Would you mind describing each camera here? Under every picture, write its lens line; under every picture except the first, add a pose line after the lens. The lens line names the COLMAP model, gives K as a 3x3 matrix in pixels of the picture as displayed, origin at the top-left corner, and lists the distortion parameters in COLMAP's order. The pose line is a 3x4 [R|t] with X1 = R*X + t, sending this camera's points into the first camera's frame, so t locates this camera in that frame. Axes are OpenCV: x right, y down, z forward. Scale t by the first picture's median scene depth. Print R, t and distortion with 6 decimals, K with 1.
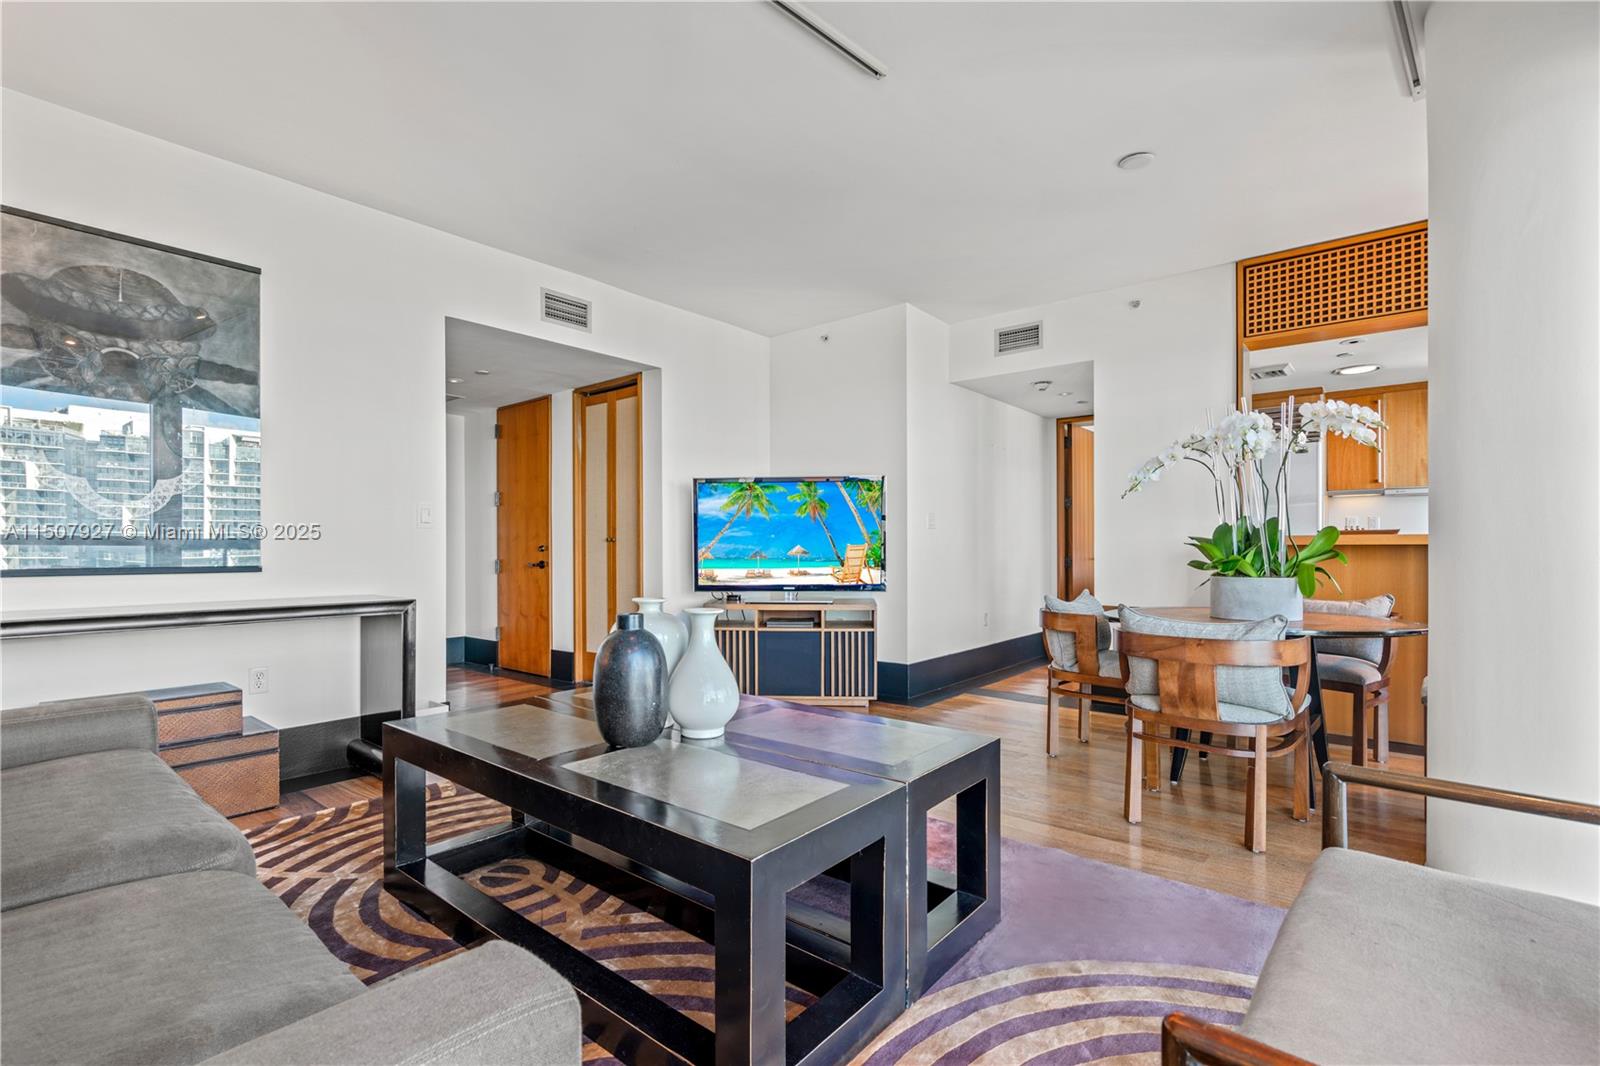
lens RADIAL K [[729.3, 0, 793.8], [0, 729.3, 552.1], [0, 0, 1]] dist [-0.000707, 0.000006]
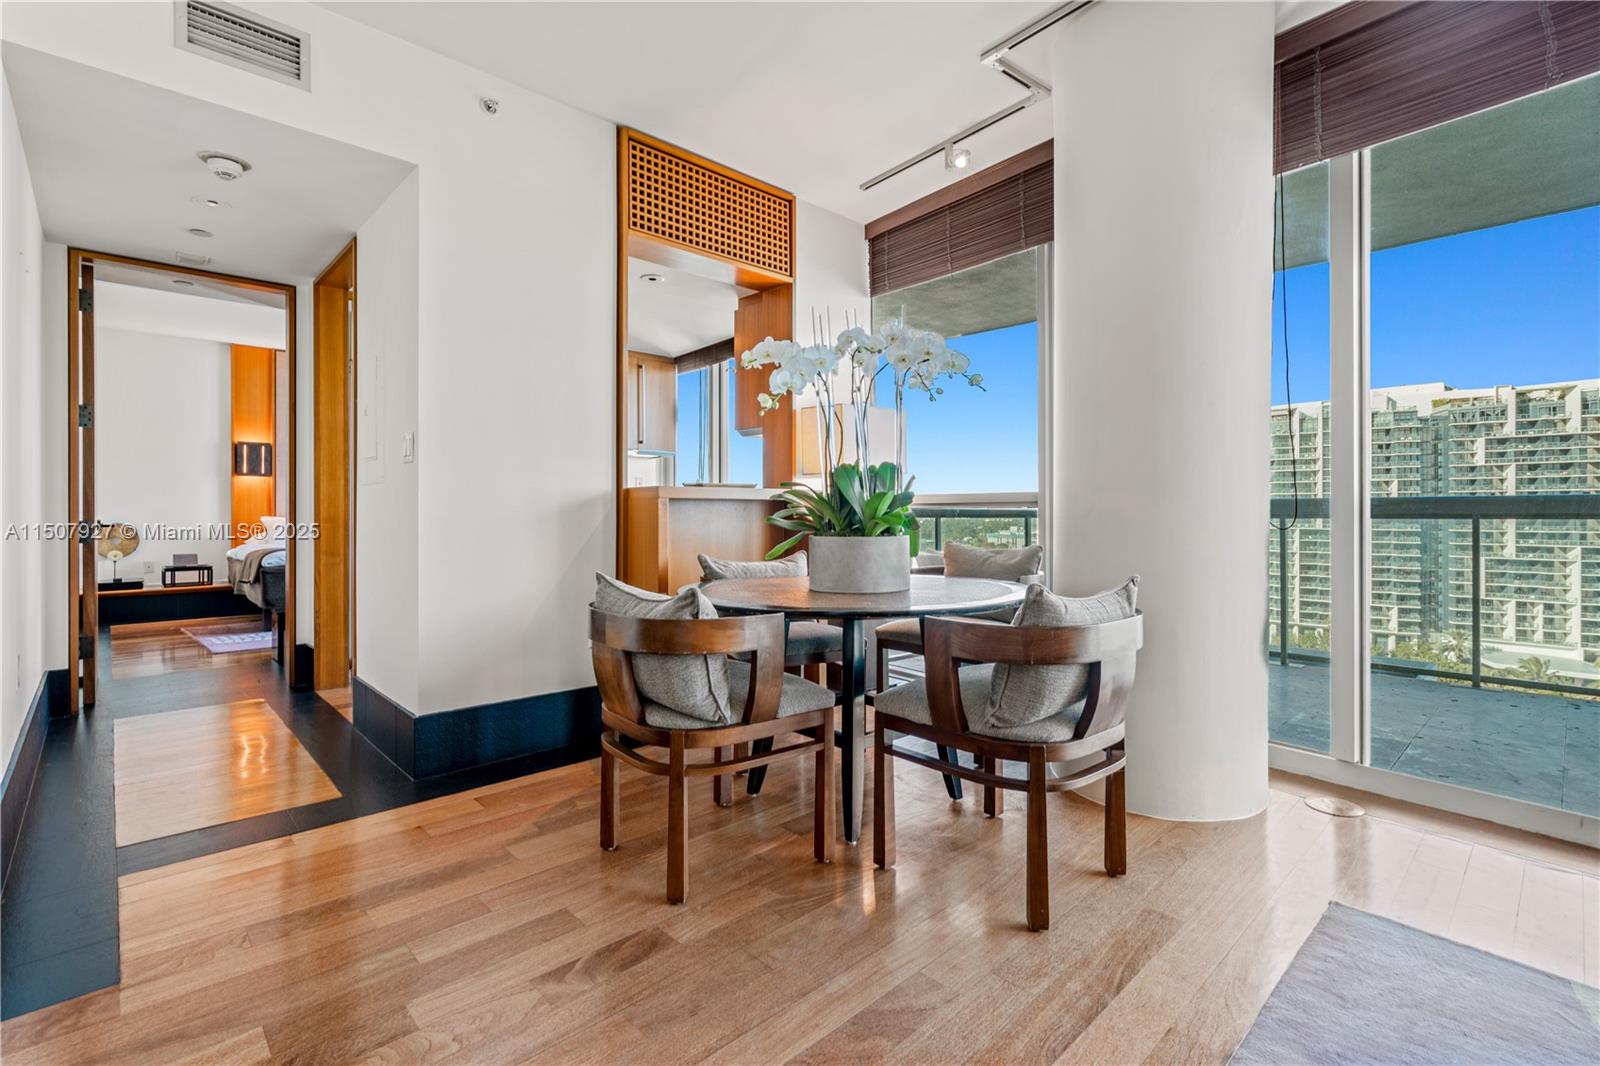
lens RADIAL K [[728.1, 0, 799.7], [0, 728.1, 510.7], [0, 0, 1]] dist [-0.002844, -0.000186]
pose [[0.123742, -0.000489, 0.992314, -0.110766], [0.002941, 0.999996, 0.000126, 0.004092], [-0.992310, 0.002903, 0.123743, 0.652610]]
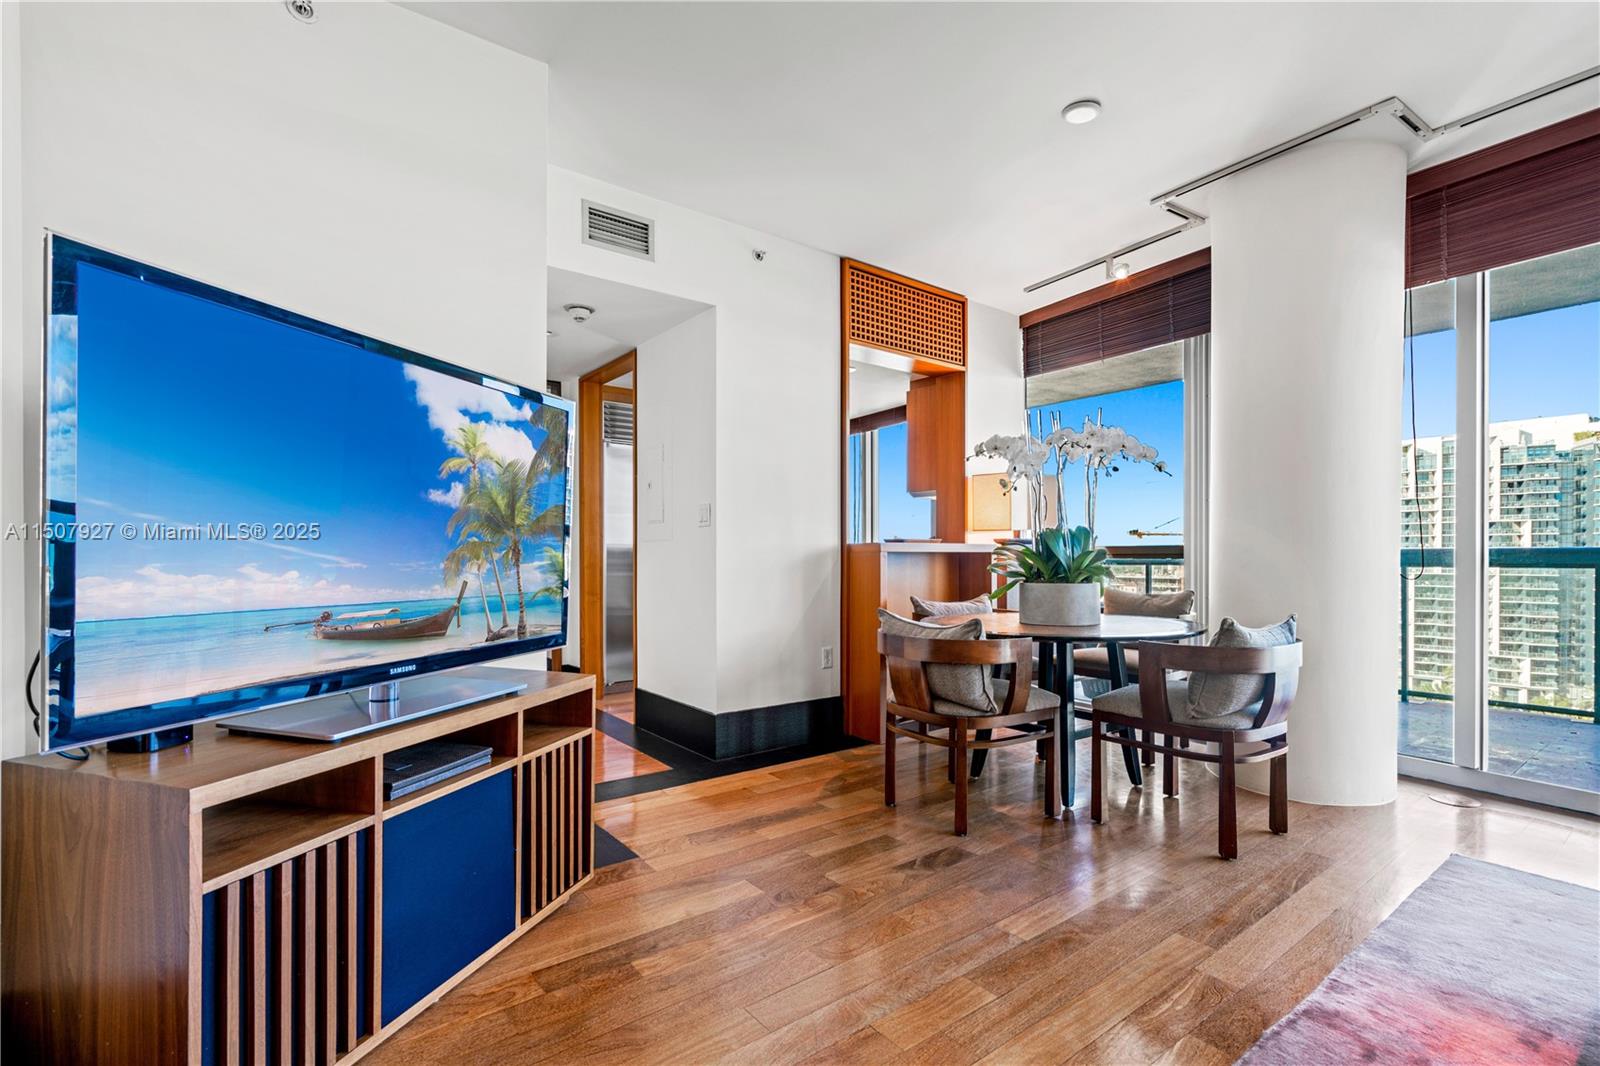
lens RADIAL K [[721.1, 0, 796.2], [0, 721.1, 560.2], [0, 0, 1]] dist [-0.001411, -0.000171]
pose [[0.229163, -0.008717, 0.973349, -0.307156], [0.003410, 0.999961, 0.008153, -0.005228], [-0.973382, 0.001450, 0.229184, 0.763048]]
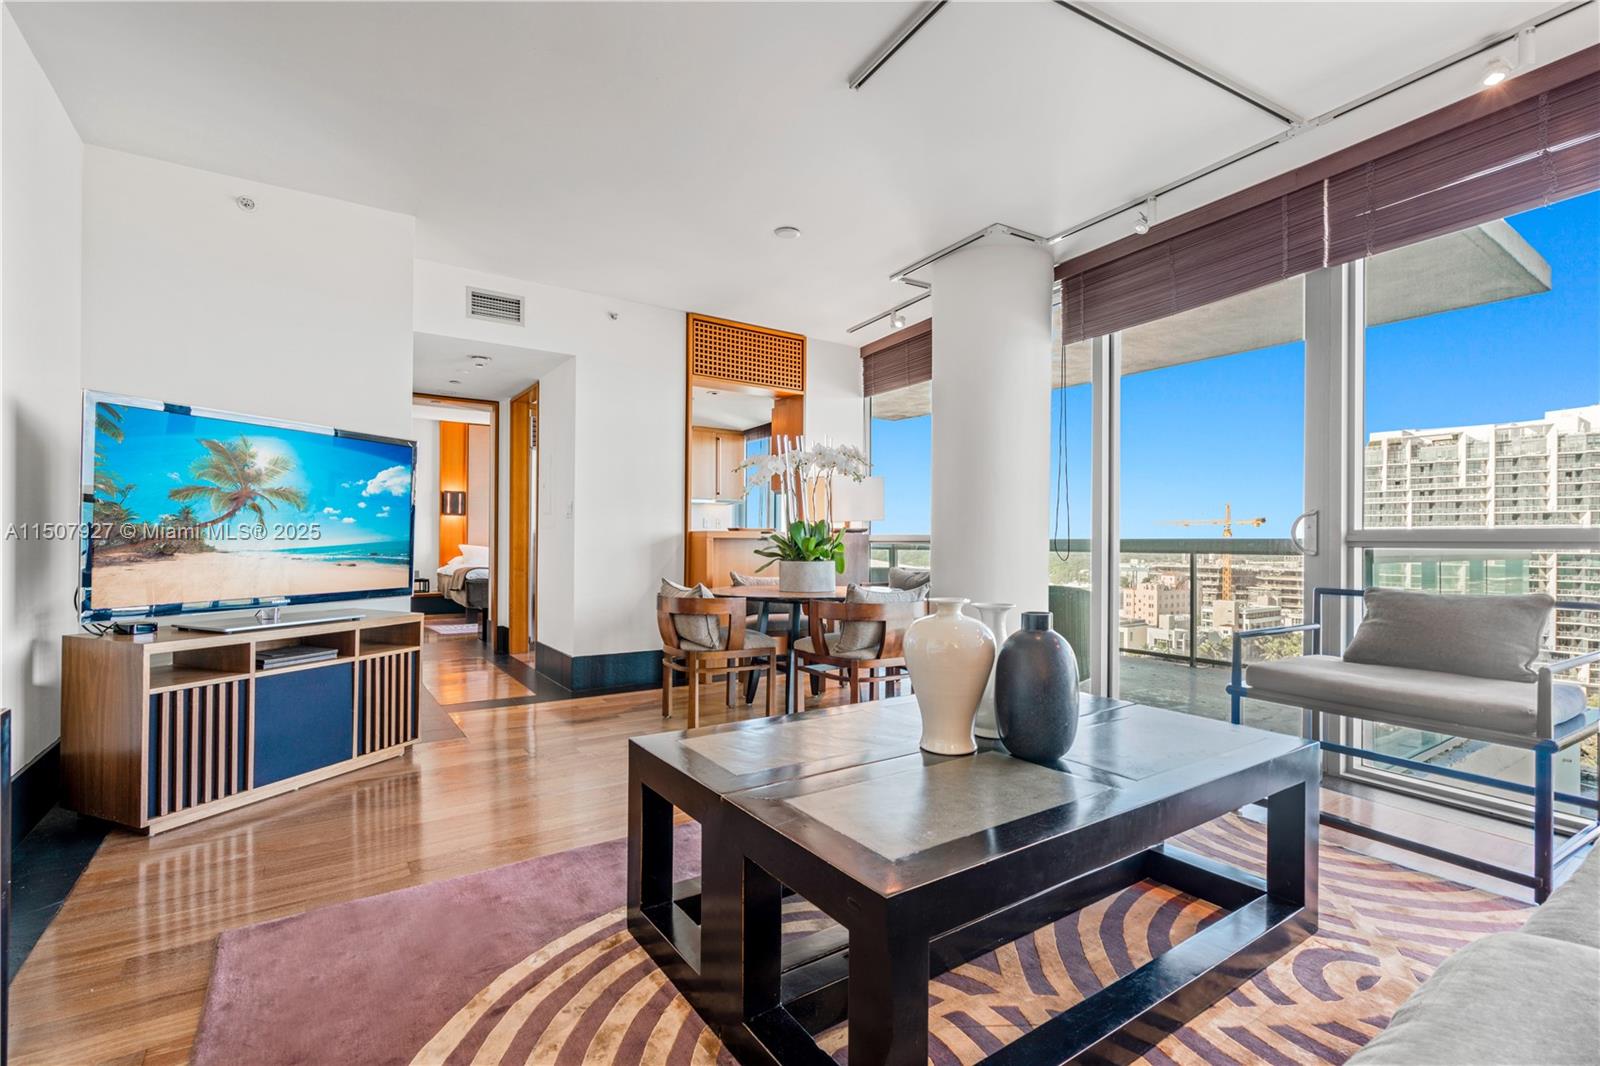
lens RADIAL K [[715.0, 0, 797.2], [0, 715.0, 539.3], [0, 0, 1]] dist [-0.003015, 0.000436]
pose [[0.276974, 0.002495, 0.960874, -0.480351], [-0.004468, 0.999989, -0.001308, -0.004364], [-0.960867, -0.003931, 0.276983, 0.428031]]
